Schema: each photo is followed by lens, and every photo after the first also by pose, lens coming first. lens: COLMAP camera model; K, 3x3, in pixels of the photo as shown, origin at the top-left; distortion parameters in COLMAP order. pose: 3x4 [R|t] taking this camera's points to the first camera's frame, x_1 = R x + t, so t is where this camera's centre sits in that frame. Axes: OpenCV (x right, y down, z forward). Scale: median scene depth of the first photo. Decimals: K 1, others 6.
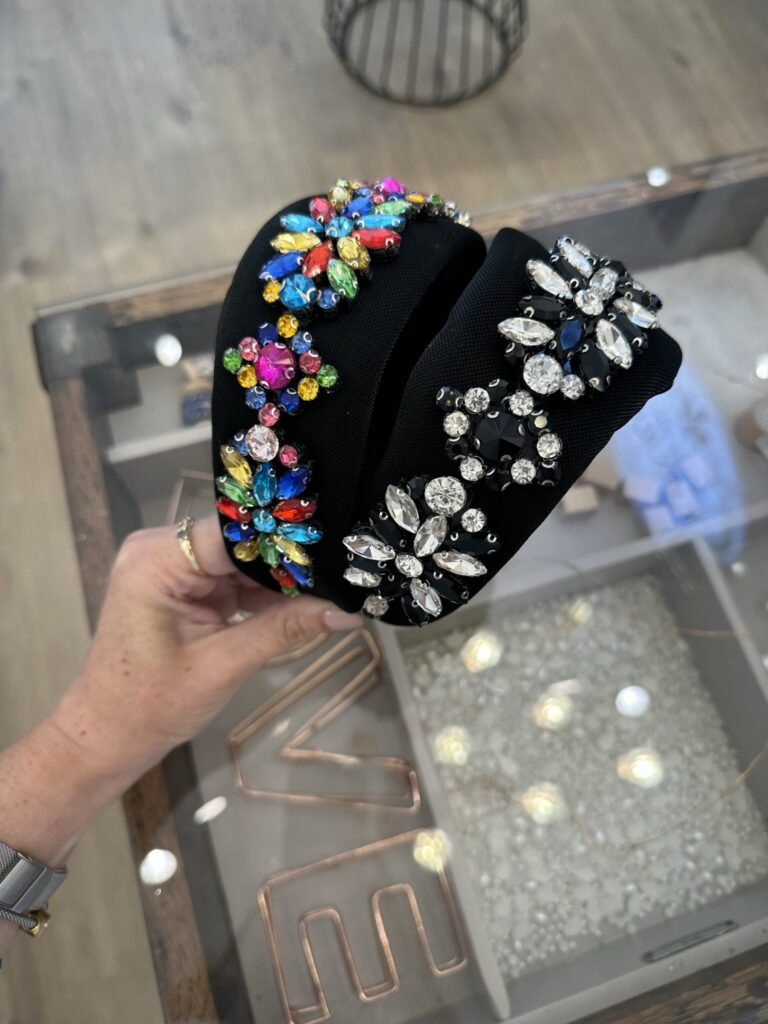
lens RADIAL K [[710.3, 0, 384.0], [0, 710.3, 512.0], [0, 0, 1]] dist [-0.064606, -0.000839]
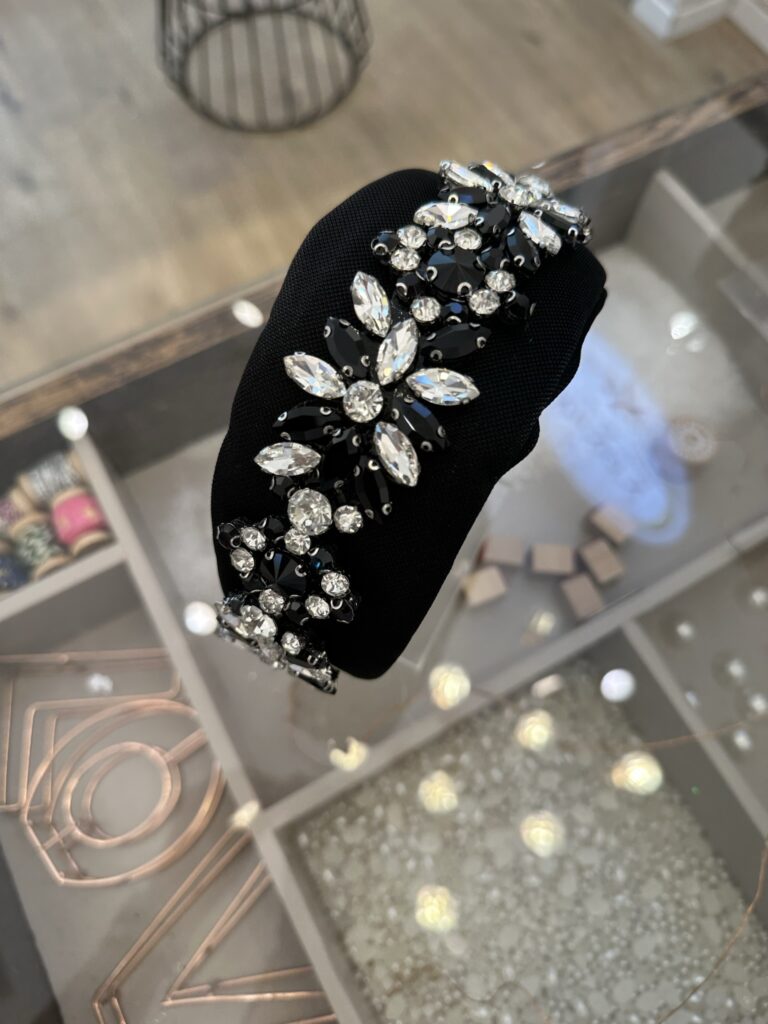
lens RADIAL K [[724.9, 0, 358.6], [0, 724.9, 510.9], [0, 0, 1]] dist [-0.055348, 0.005706]
pose [[0.981528, -0.187859, 0.036221, 0.123477], [0.188753, 0.981754, -0.023070, -0.128251], [-0.031226, 0.029481, 0.999077, 0.153092]]
